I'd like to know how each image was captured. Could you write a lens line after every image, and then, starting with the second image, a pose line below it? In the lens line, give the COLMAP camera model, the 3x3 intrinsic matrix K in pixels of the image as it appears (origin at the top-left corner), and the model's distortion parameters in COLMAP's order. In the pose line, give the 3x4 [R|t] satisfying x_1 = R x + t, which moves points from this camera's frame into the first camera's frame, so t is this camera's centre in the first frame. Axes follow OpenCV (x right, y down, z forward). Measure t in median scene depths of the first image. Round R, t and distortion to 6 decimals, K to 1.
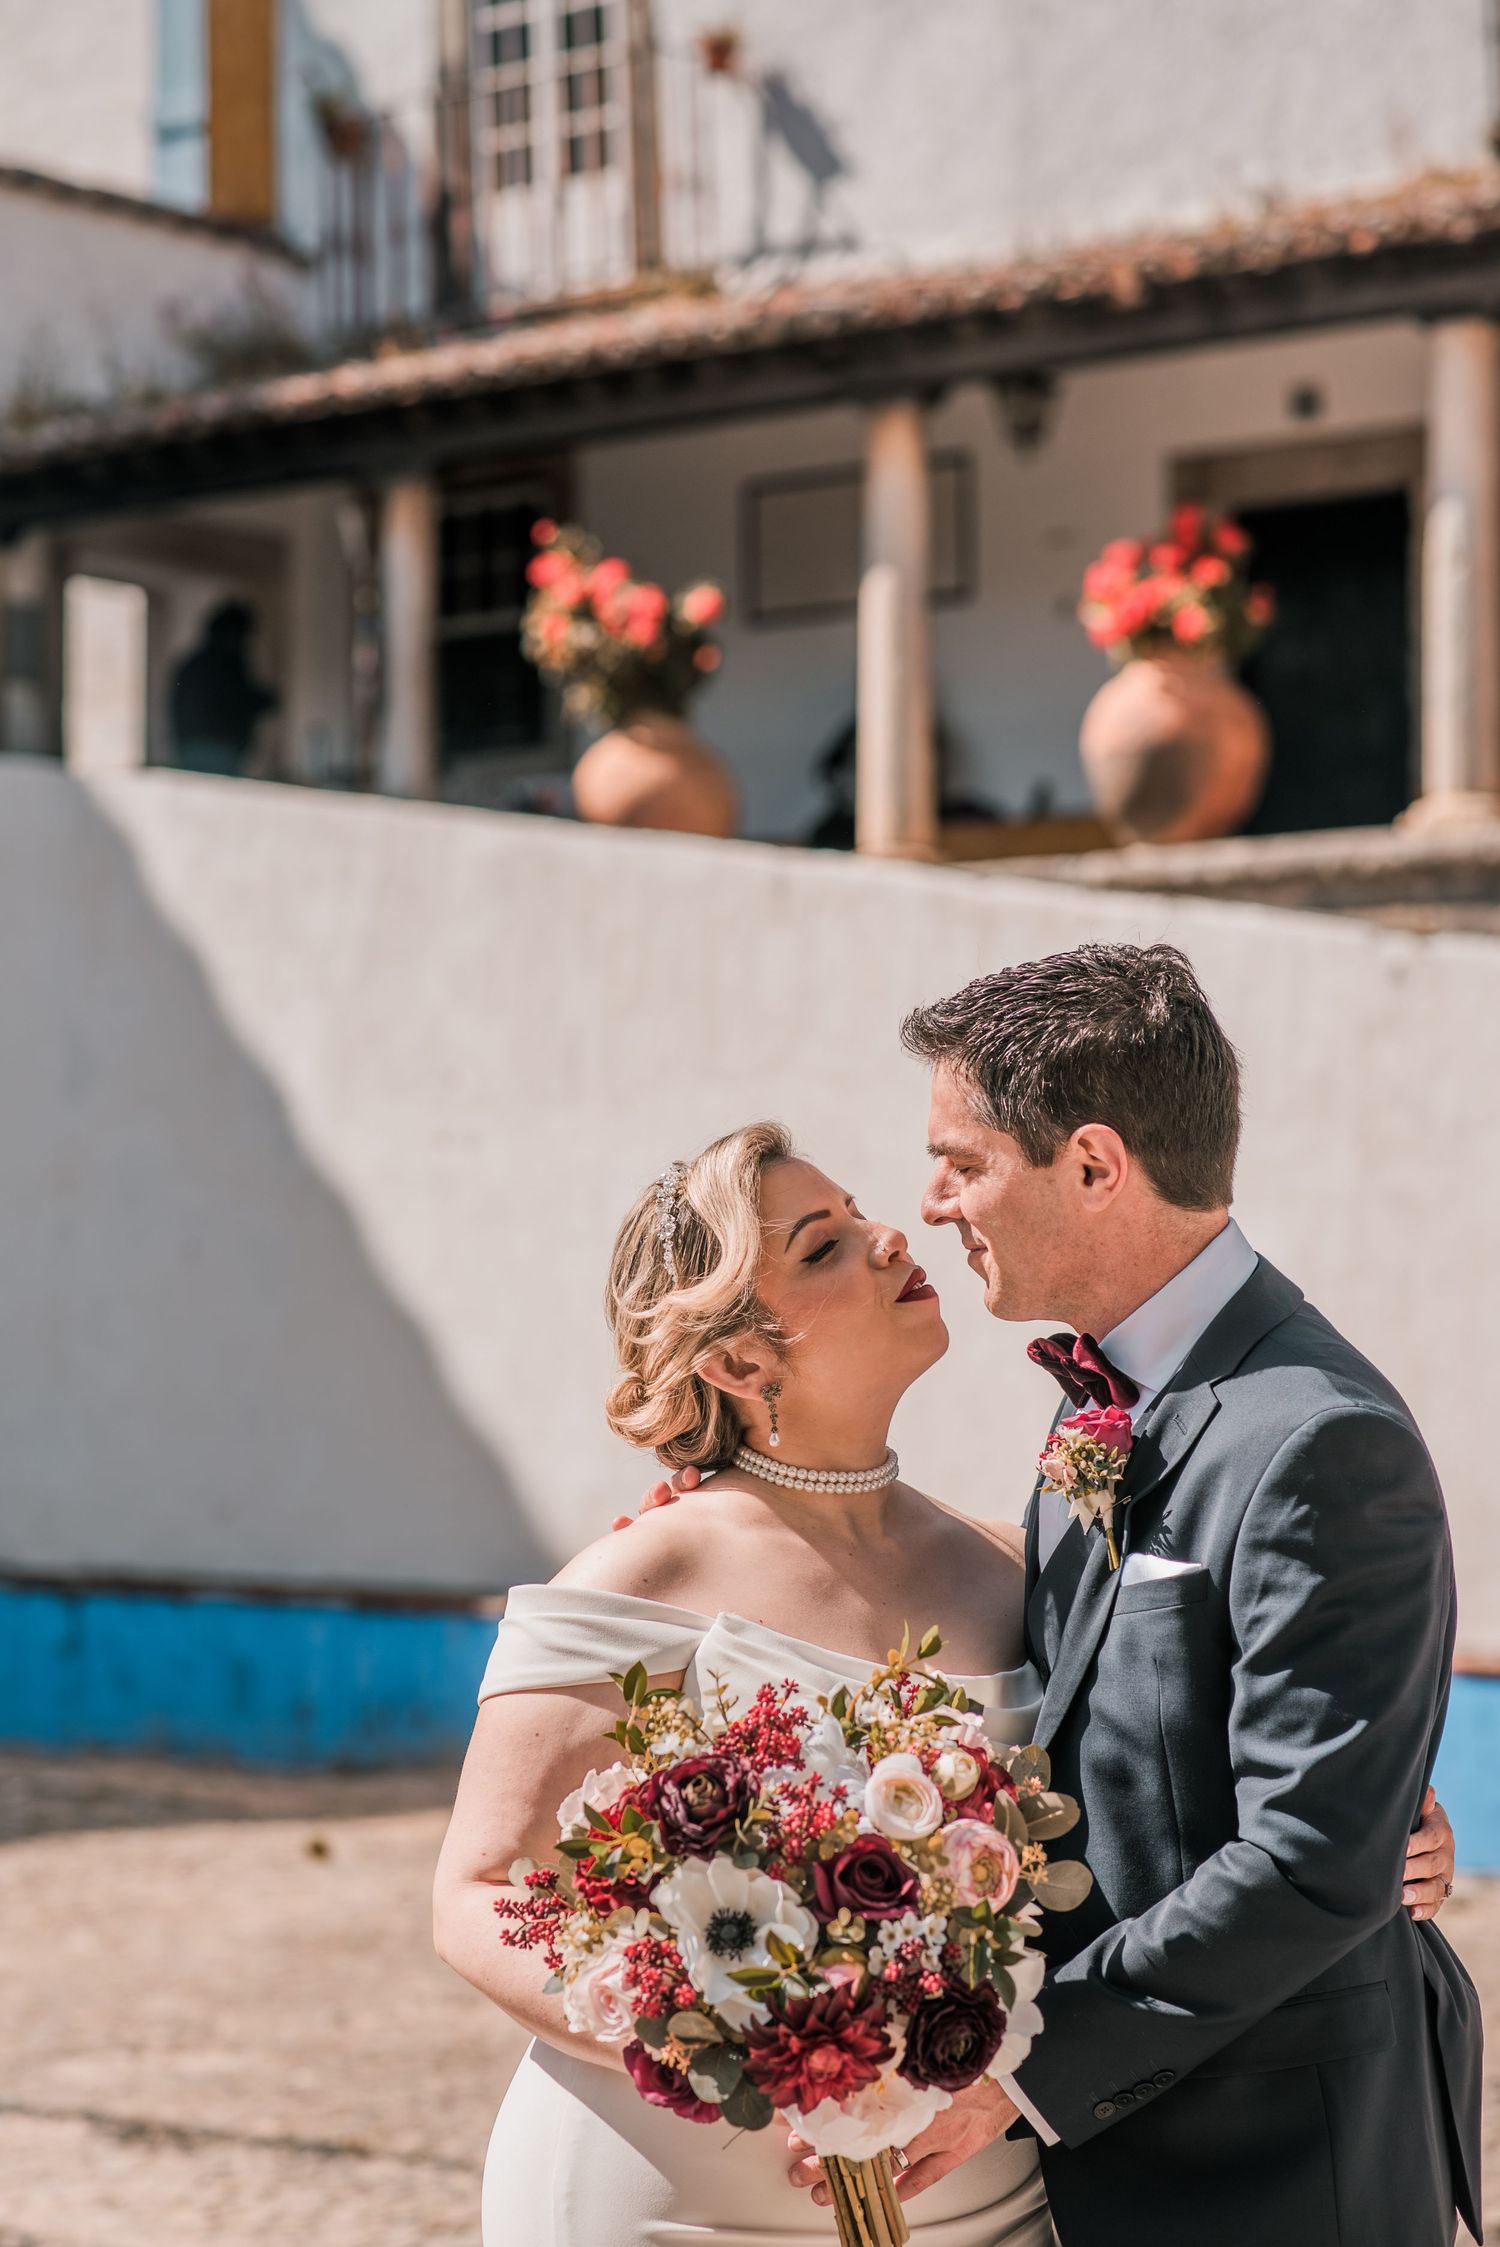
lens RADIAL K [[5423.8, 0, 750.0], [0, 5423.8, 1123.5], [0, 0, 1]] dist [0.071110, 0.179773]
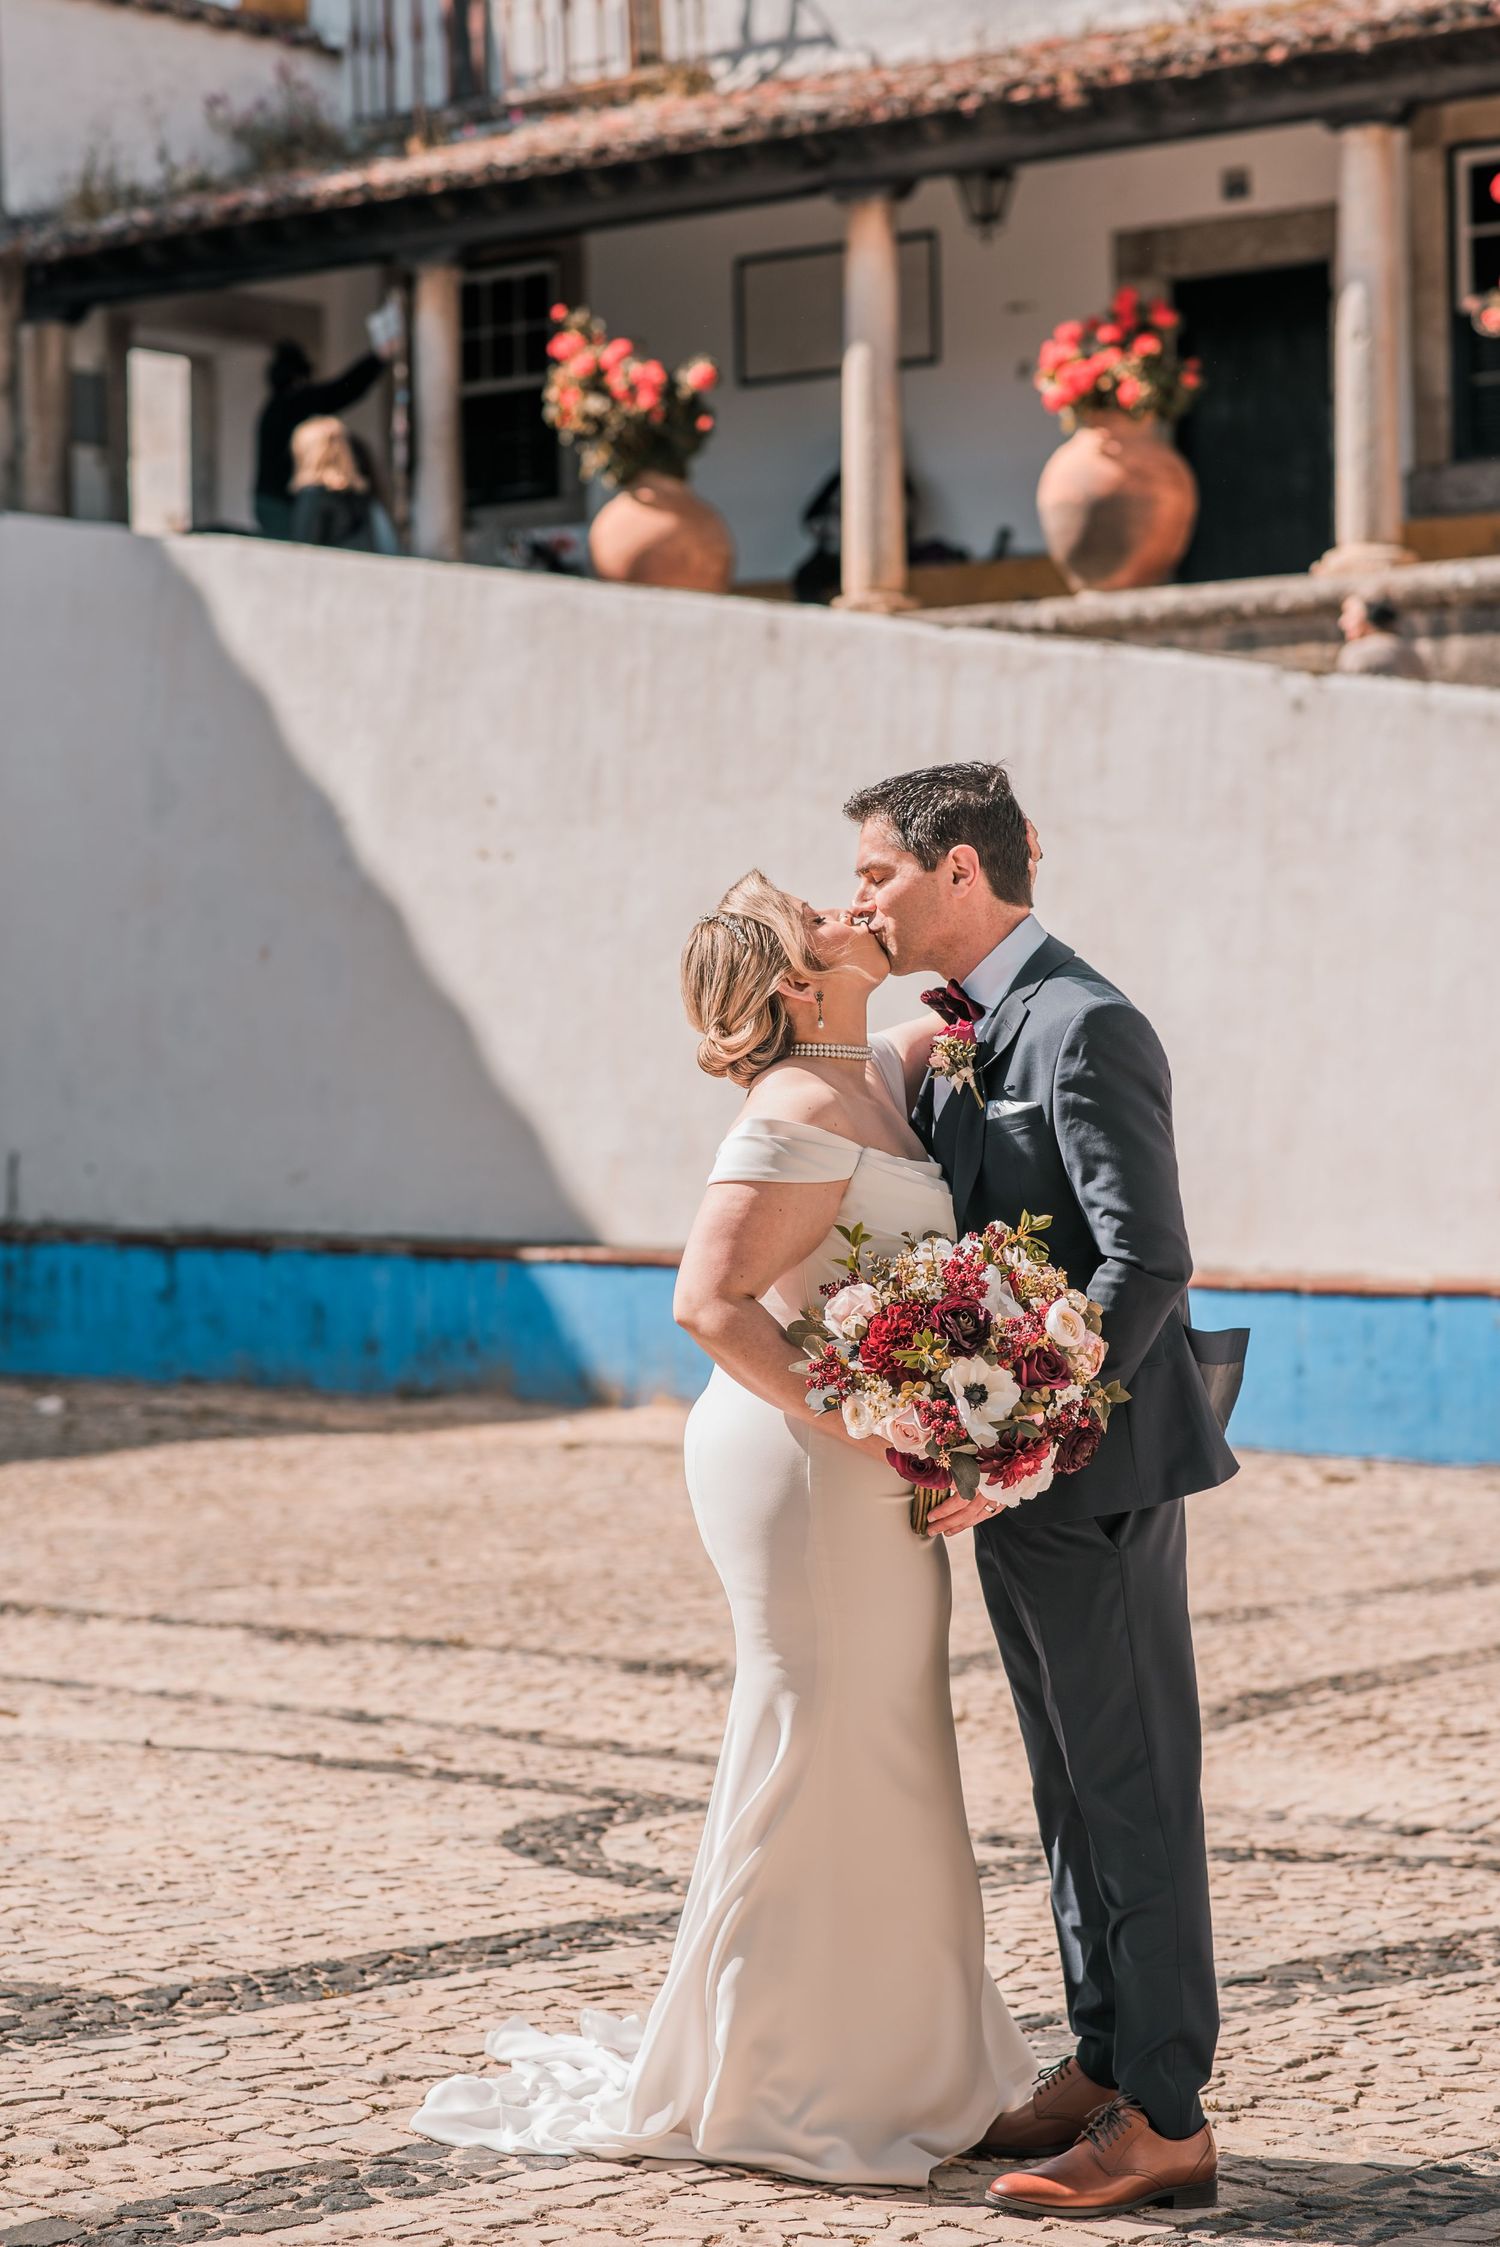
lens RADIAL K [[5395.0, 0, 750.1], [0, 5395.0, 1145.5], [0, 0, 1]] dist [0.038470, 0.512877]
pose [[0.999945, -0.010273, 0.002116, -0.002317], [0.010131, 0.998221, 0.058759, -0.001685], [-0.002716, -0.058734, 0.998270, -0.130696]]
